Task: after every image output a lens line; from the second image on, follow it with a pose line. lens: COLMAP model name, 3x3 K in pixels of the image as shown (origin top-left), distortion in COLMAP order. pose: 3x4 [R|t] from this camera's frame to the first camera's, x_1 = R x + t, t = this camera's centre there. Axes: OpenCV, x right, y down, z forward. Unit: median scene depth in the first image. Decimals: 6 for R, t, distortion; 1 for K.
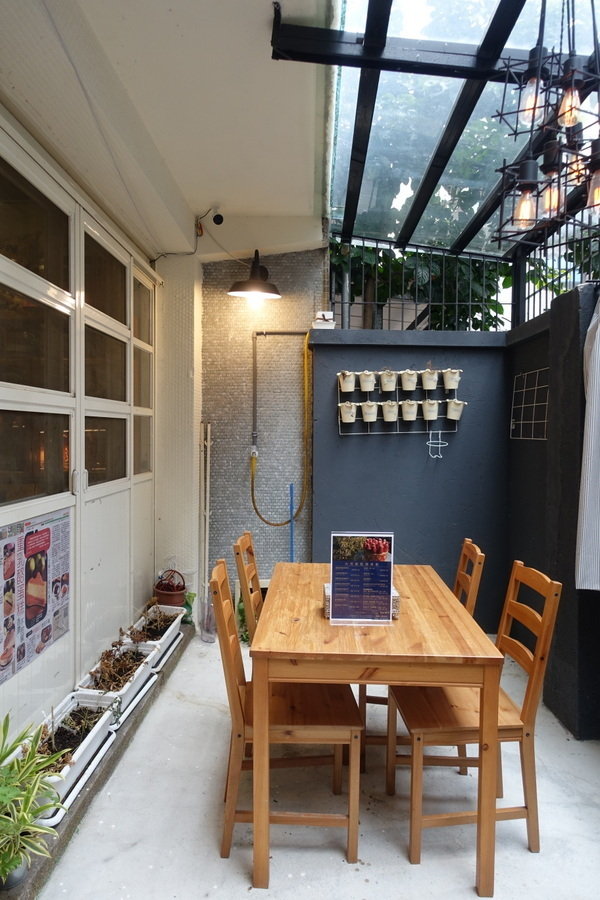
lens RADIAL K [[623.8, 0, 300.4], [0, 623.8, 458.1], [0, 0, 1]] dist [0.006716, -0.000003]
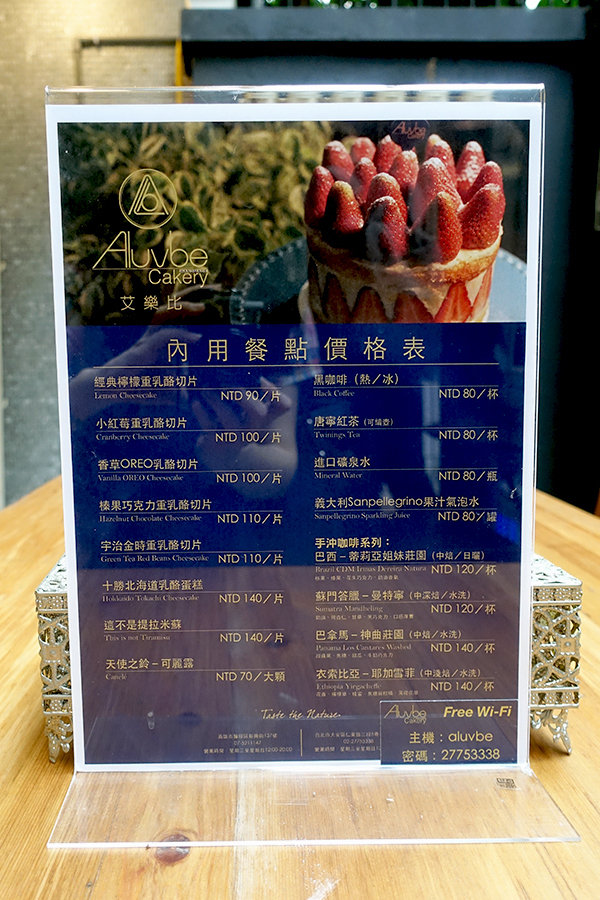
lens RADIAL K [[623.8, 0, 296.4], [0, 623.8, 444.9], [0, 0, 1]] dist [0.006716, -0.000003]
pose [[0.994848, -0.025748, 0.098054, 0.085234], [0.019654, 0.997844, 0.062618, 0.181315], [-0.099455, -0.060368, 0.993209, 0.869923]]
